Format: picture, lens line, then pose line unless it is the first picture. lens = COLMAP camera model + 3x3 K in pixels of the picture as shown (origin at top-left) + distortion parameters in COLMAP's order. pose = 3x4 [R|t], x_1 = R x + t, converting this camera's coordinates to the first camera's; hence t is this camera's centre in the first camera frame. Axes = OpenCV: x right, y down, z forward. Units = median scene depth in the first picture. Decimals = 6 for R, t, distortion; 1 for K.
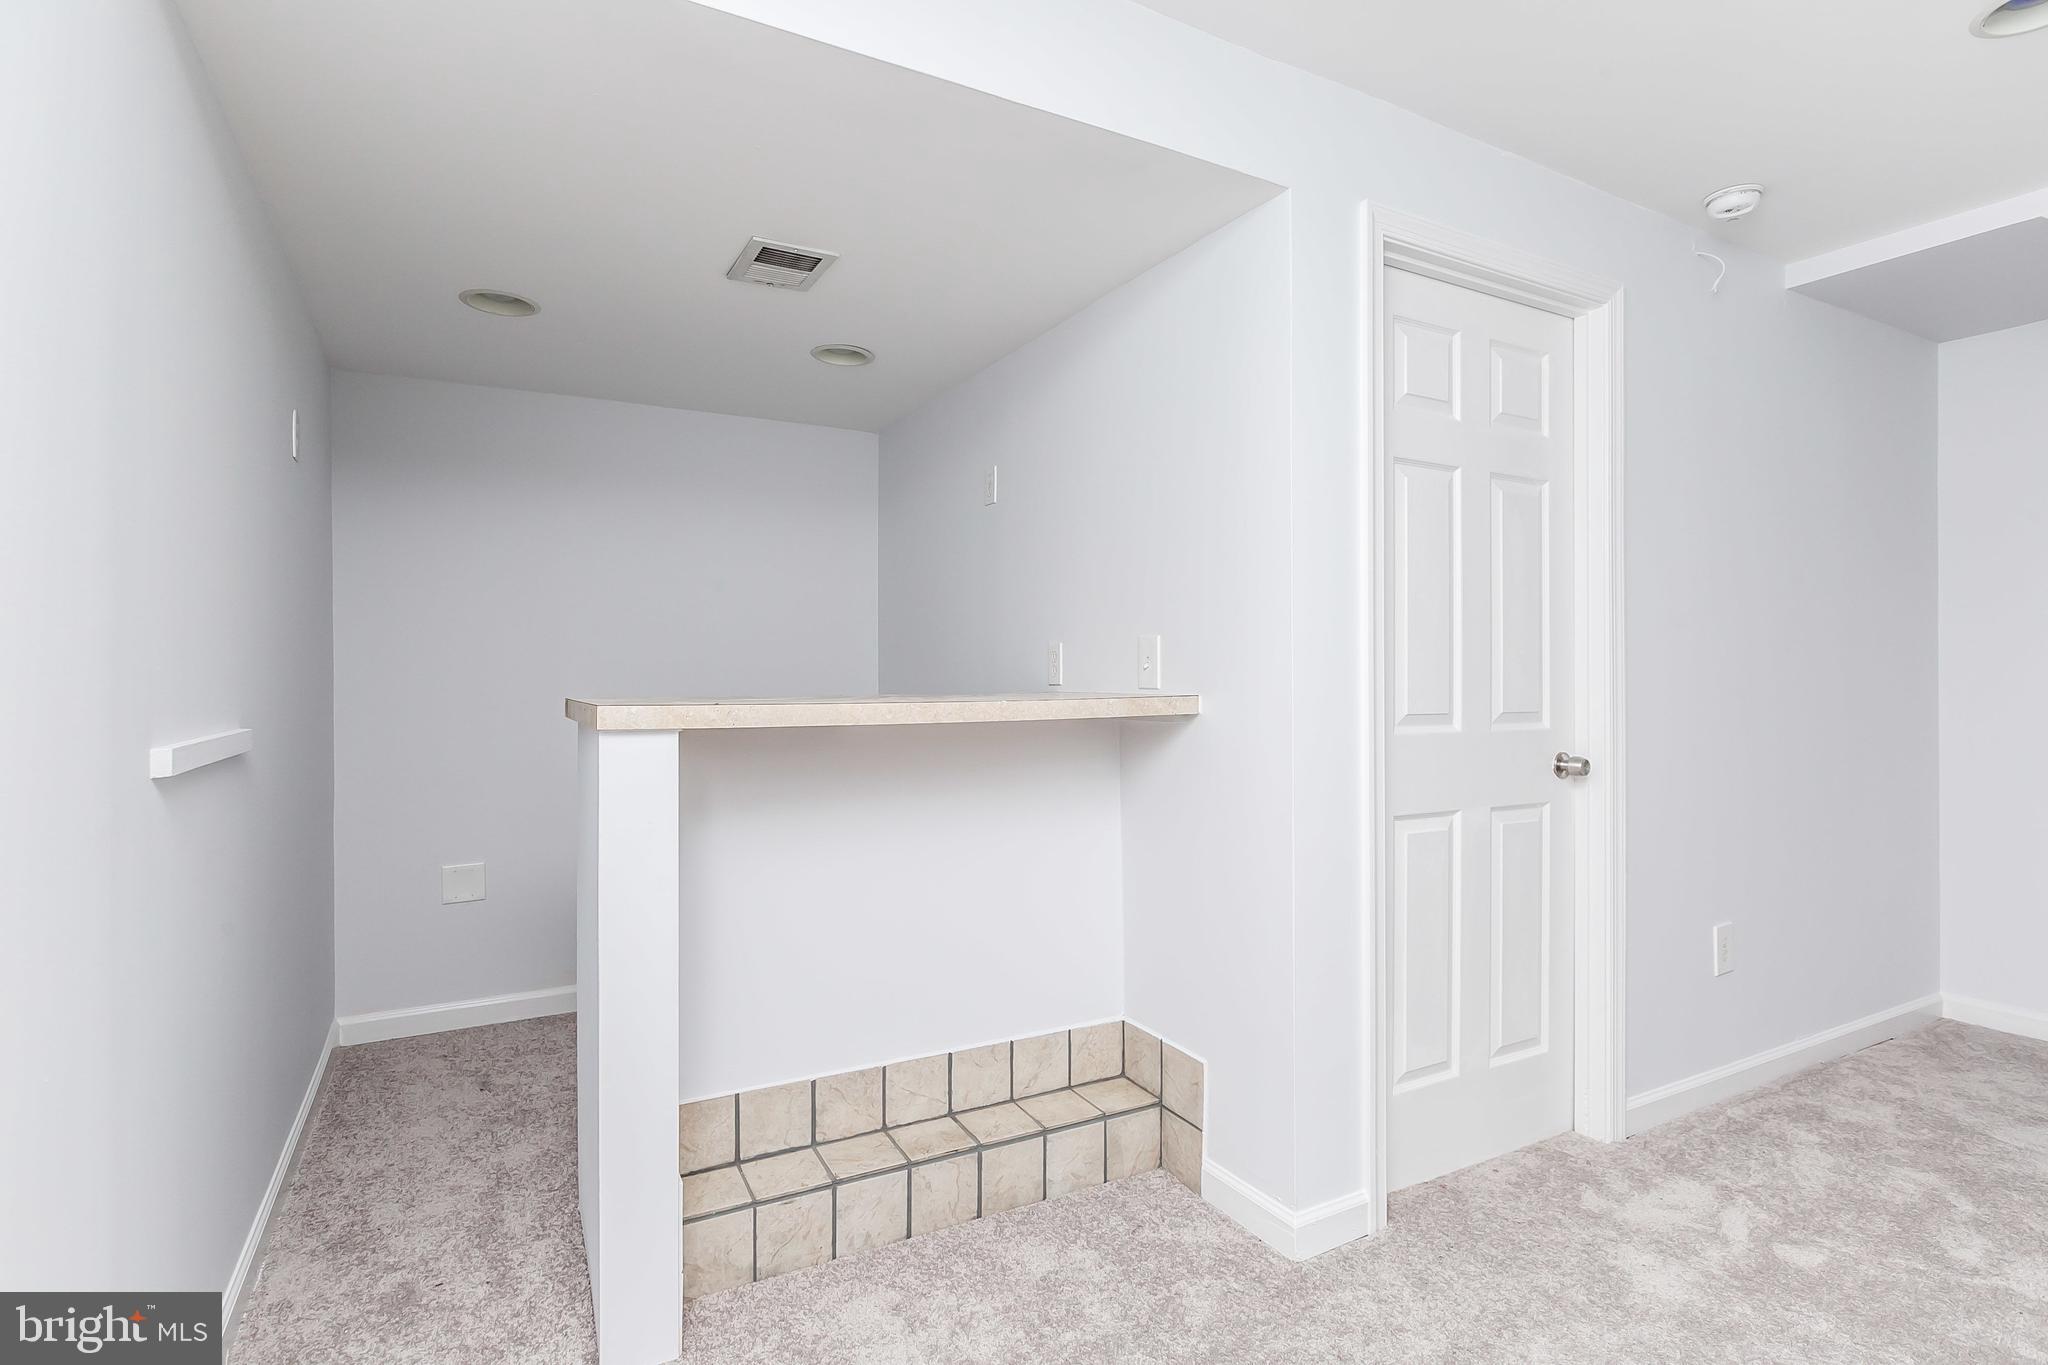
lens RADIAL K [[1004.5, 0, 1024.0], [0, 1004.5, 682.5], [0, 0, 1]] dist [0.000530, -0.000005]
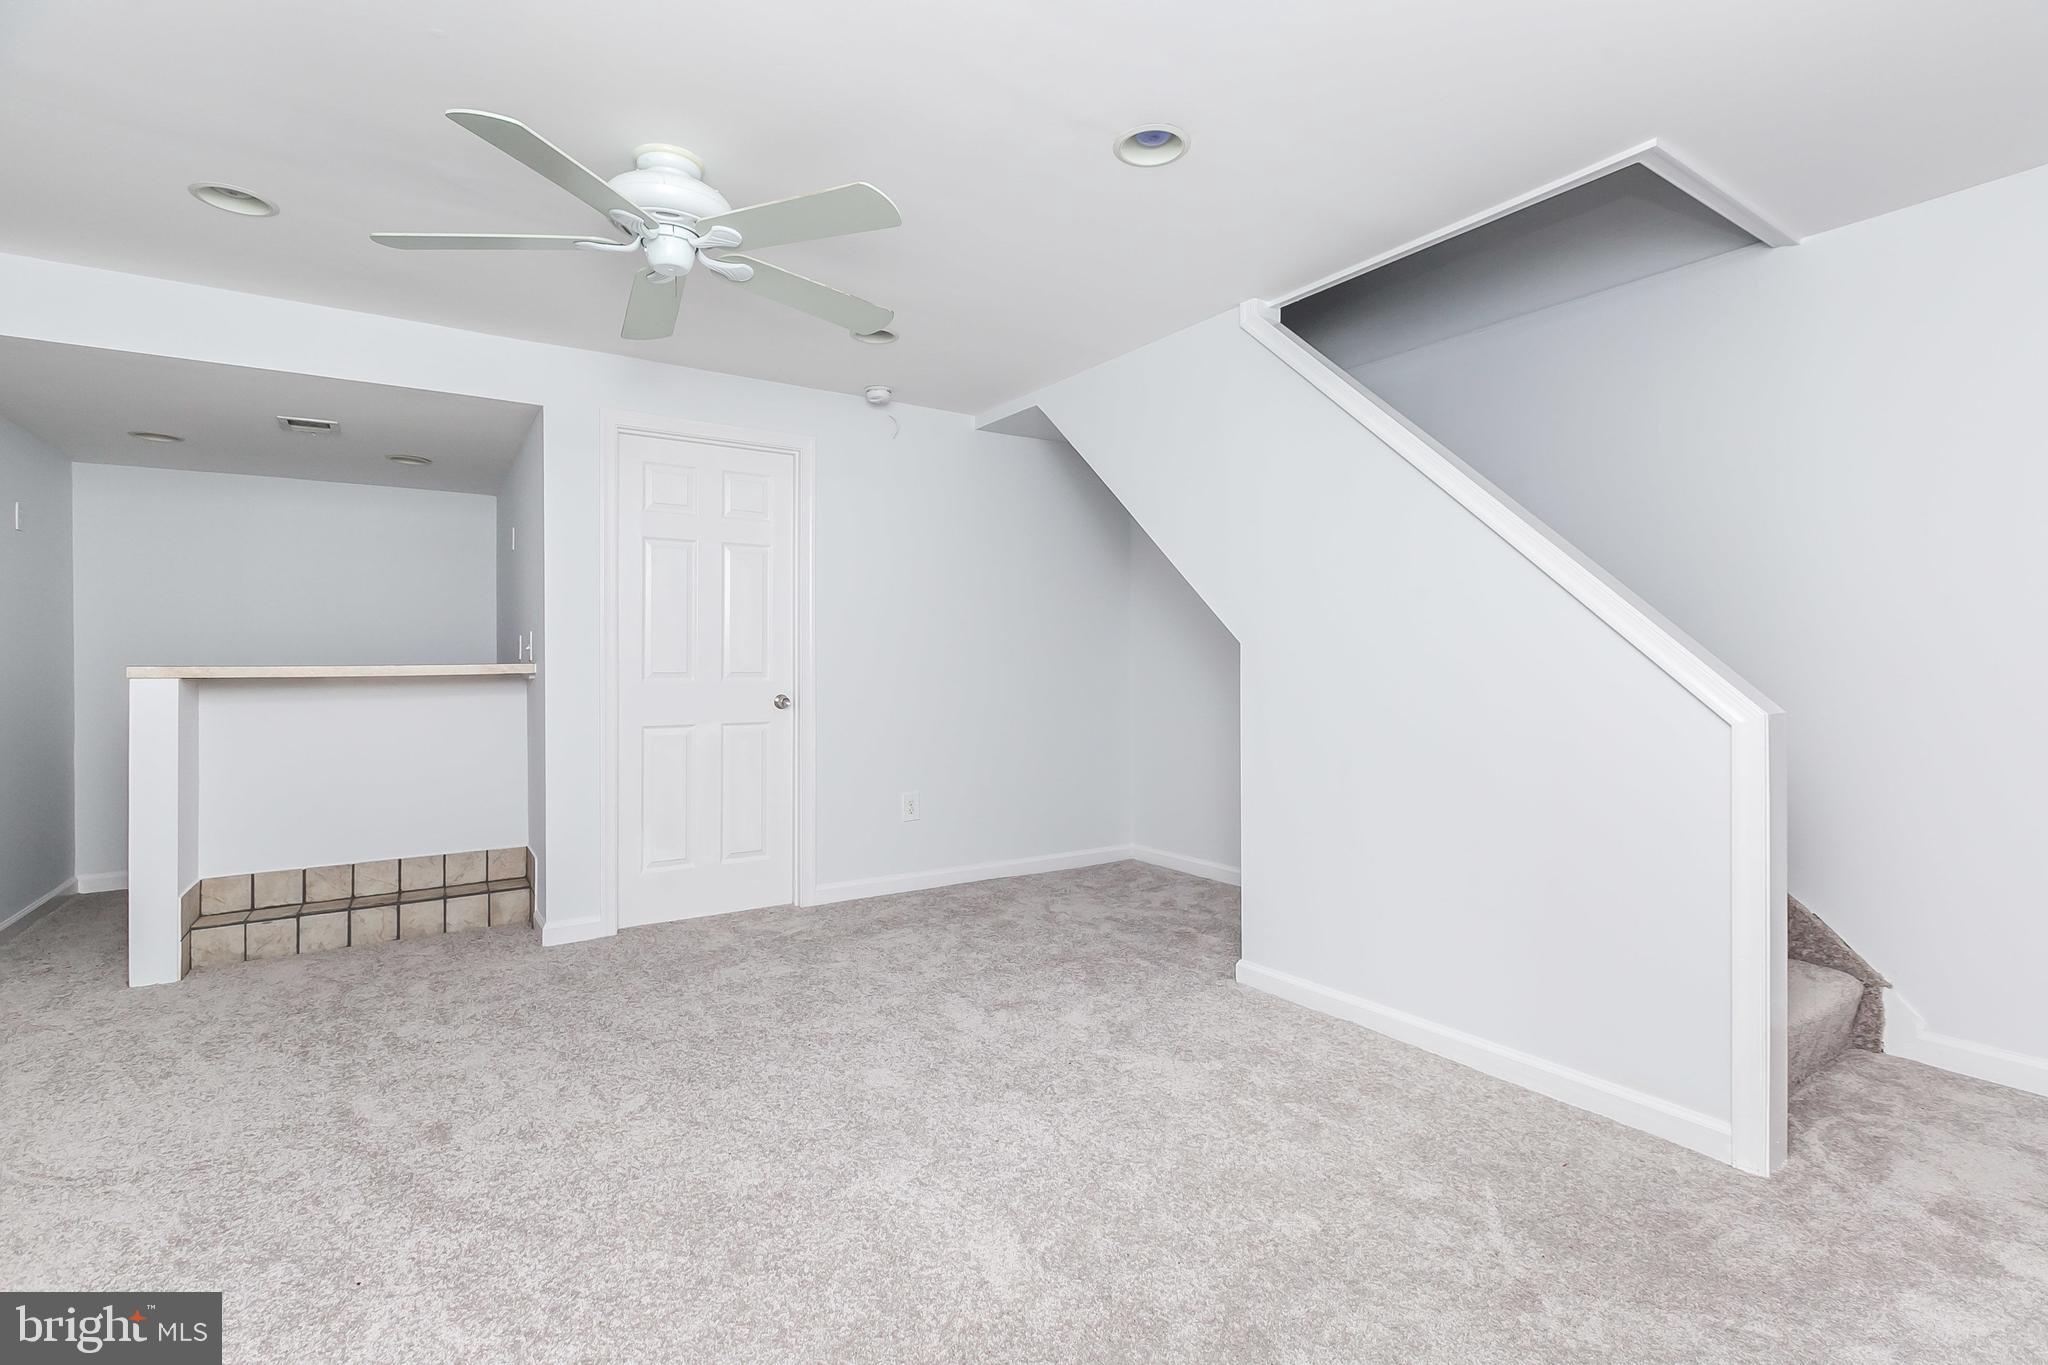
lens RADIAL K [[926.0, 0, 1024.0], [0, 926.0, 663.5], [0, 0, 1]] dist [0.000996, 0.000038]
pose [[0.996639, -0.004726, 0.081786, 0.988338], [0.005041, 0.999981, -0.003645, 0.025622], [-0.081768, 0.004045, 0.996643, -0.833061]]
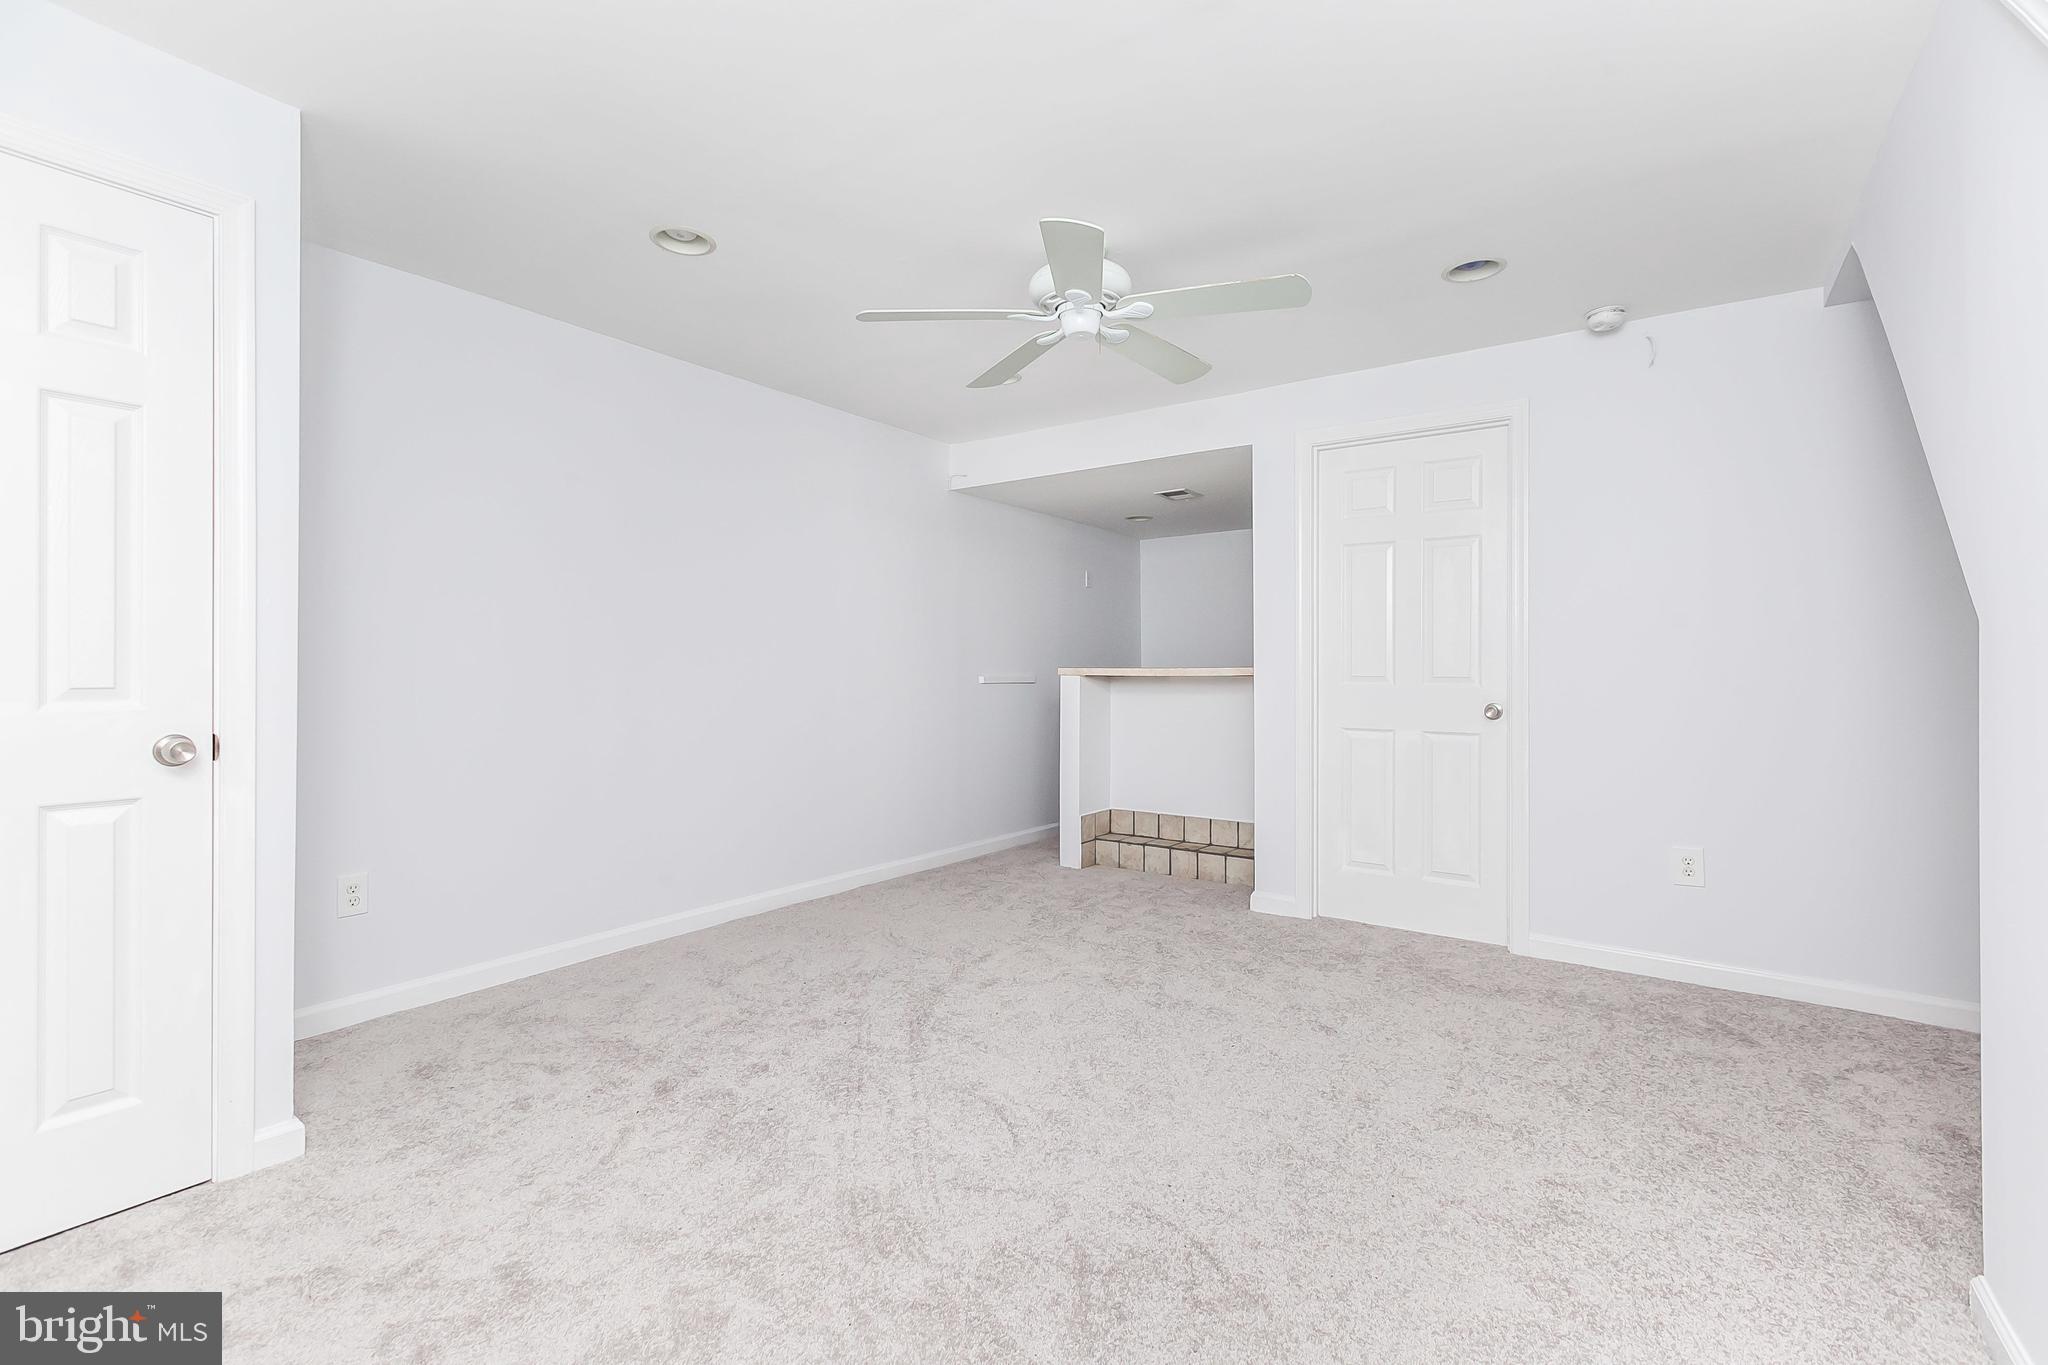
lens RADIAL K [[926.0, 0, 1024.0], [0, 926.0, 663.5], [0, 0, 1]] dist [0.000996, 0.000038]
pose [[0.419082, -0.008695, -0.907907, 1.839533], [-0.004612, 0.999921, -0.011705, 0.033422], [0.907937, 0.009093, 0.419009, -0.336710]]
